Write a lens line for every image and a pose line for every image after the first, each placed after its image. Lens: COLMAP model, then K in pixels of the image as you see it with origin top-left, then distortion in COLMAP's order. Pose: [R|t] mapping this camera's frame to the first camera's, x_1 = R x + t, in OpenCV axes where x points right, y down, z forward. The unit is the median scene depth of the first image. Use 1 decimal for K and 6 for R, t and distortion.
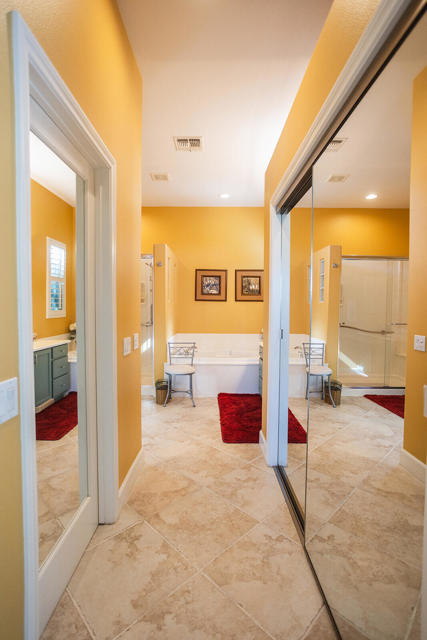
lens RADIAL K [[309.3, 0, 210.6], [0, 309.3, 321.4], [0, 0, 1]] dist [-0.037603, 0.018852]
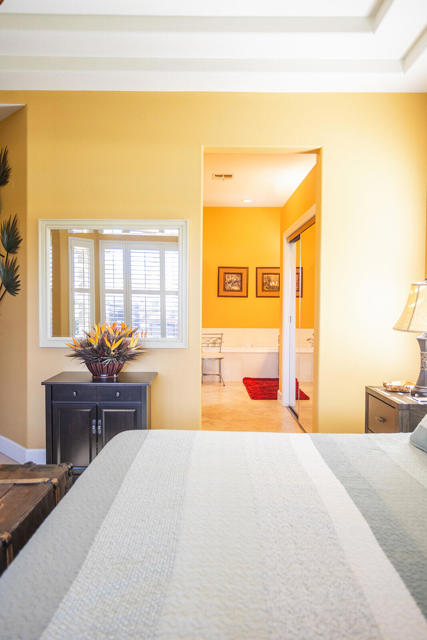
lens RADIAL K [[460.4, 0, 215.3], [0, 460.4, 316.9], [0, 0, 1]] dist [0.000366, 0.000006]
pose [[0.999964, -0.000247, 0.008518, -0.118928], [0.000416, 0.999802, -0.019876, 0.053597], [-0.008511, 0.019879, 0.999766, -0.921853]]
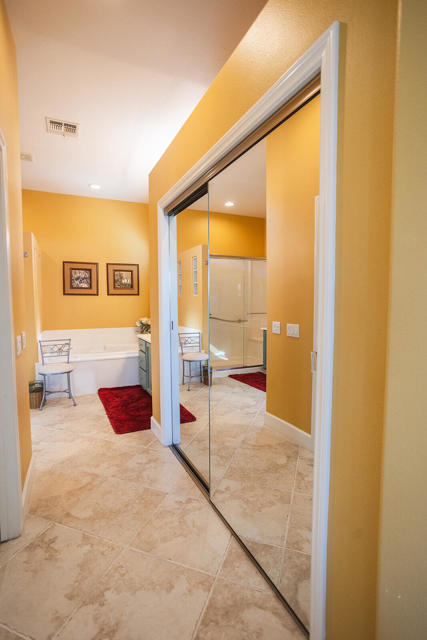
lens RADIAL K [[309.3, 0, 205.2], [0, 309.3, 320.8], [0, 0, 1]] dist [-0.037603, 0.018852]
pose [[0.907512, -0.038066, 0.418298, -0.087092], [0.029709, 0.999208, 0.026475, -0.000917], [-0.418974, -0.011600, 0.907924, -0.037907]]
